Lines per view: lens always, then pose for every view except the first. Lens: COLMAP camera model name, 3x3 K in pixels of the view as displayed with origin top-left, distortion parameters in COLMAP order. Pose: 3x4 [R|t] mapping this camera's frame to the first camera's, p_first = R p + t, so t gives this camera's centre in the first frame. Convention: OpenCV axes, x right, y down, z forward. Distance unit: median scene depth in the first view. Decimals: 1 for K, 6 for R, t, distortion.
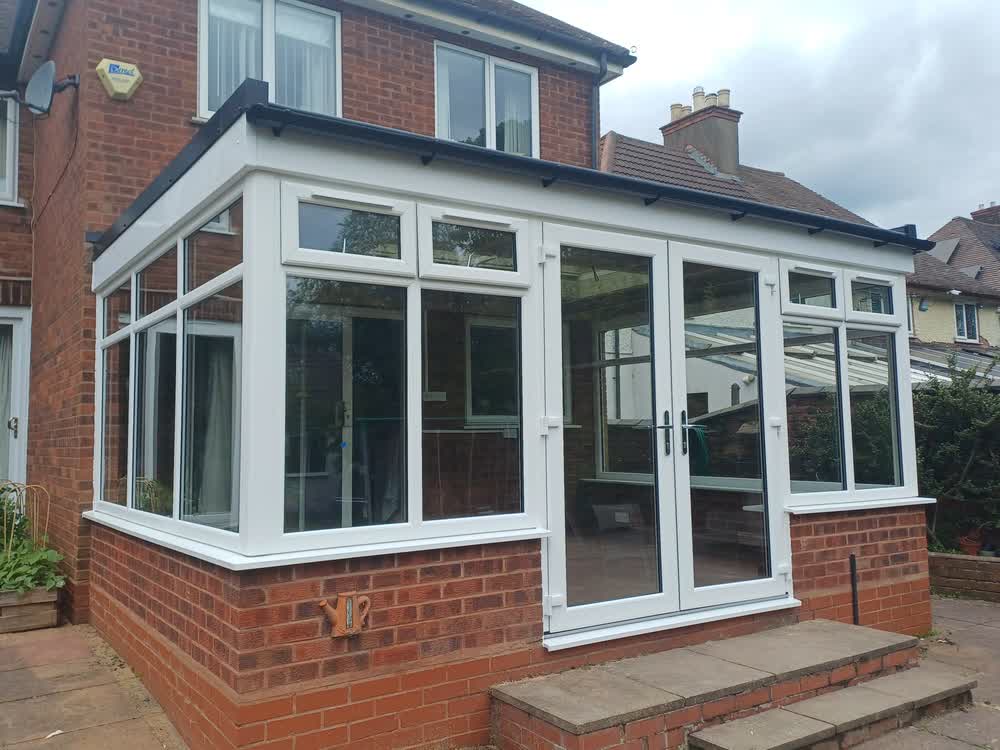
lens RADIAL K [[829.1, 0, 500.0], [0, 829.1, 375.0], [0, 0, 1]] dist [0.134904, -0.194506]
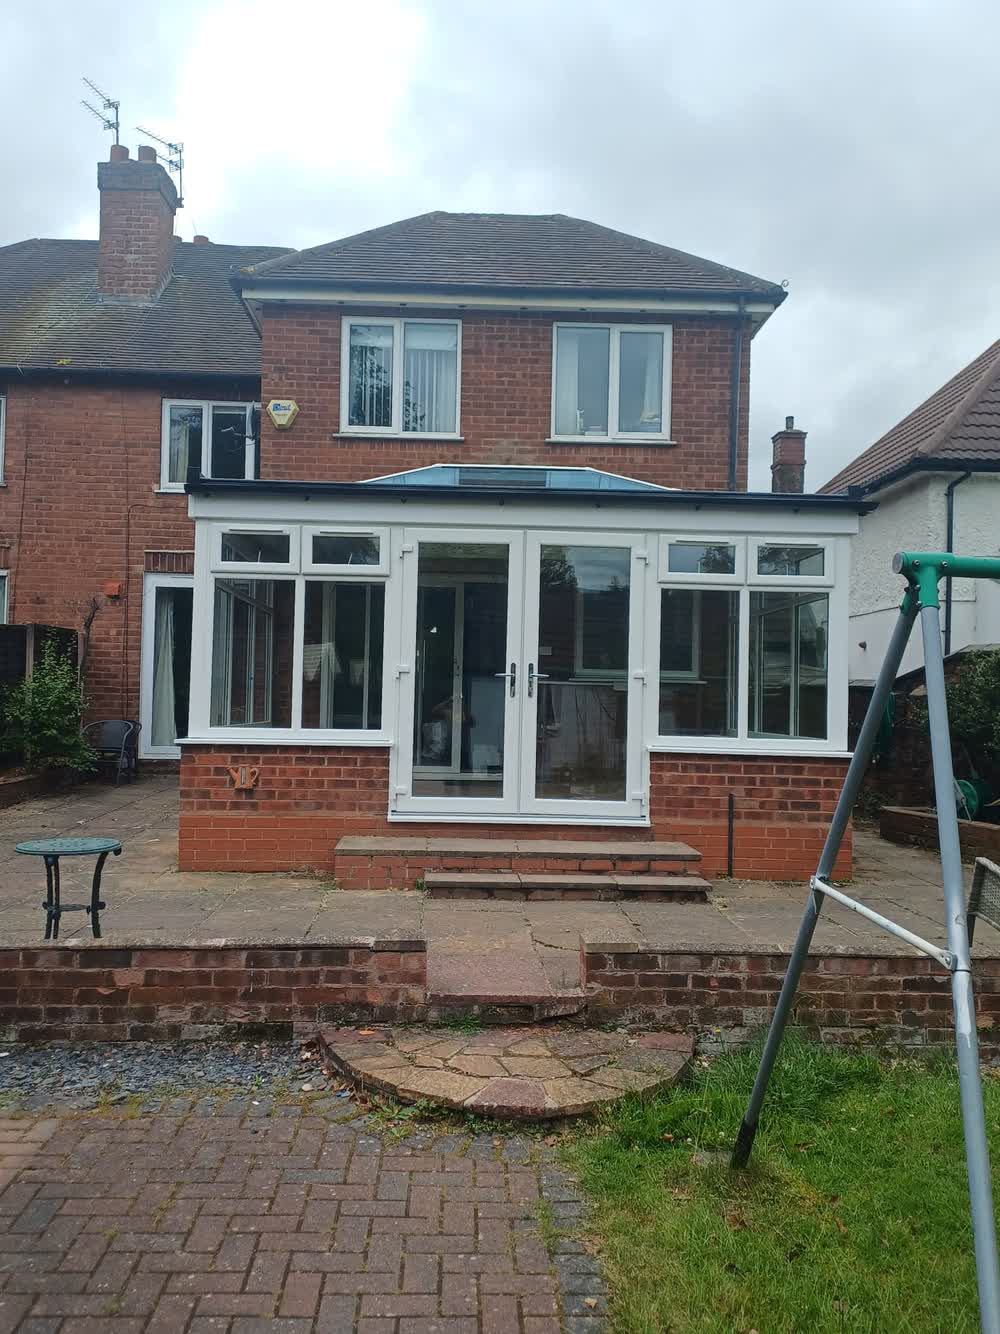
lens RADIAL K [[1106.1, 0, 500.0], [0, 1106.1, 667.0], [0, 0, 1]] dist [0.134904, -0.194506]
pose [[0.856253, 0.016882, -0.516281, 1.071184], [0.003422, 0.999259, 0.038349, -0.017216], [0.516546, -0.034603, 0.855560, -0.494795]]
